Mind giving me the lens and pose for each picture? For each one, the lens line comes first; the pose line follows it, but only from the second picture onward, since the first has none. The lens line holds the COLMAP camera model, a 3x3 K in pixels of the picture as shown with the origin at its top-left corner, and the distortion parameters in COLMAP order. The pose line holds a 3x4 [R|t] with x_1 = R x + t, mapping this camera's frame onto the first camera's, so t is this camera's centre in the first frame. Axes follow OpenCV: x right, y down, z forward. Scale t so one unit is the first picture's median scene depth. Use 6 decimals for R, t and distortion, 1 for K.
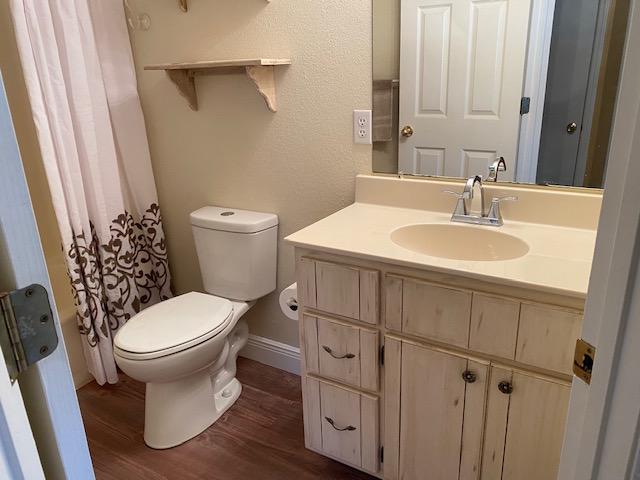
lens RADIAL K [[489.8, 0, 324.9], [0, 489.8, 241.8], [0, 0, 1]] dist [0.054979, -0.067758]
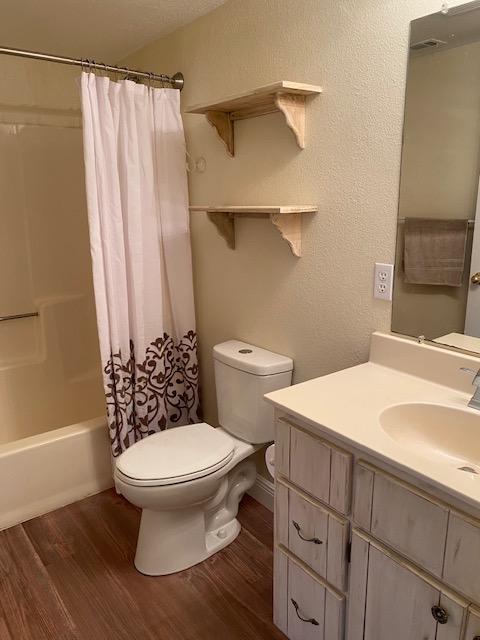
lens RADIAL K [[489.8, 0, 240.0], [0, 489.8, 320.0], [0, 0, 1]] dist [0.054979, -0.067758]
pose [[0.926027, 0.113301, -0.360052, 0.144238], [-0.140281, 0.988868, -0.049616, -0.071024], [0.350422, 0.096454, 0.931612, 0.060381]]
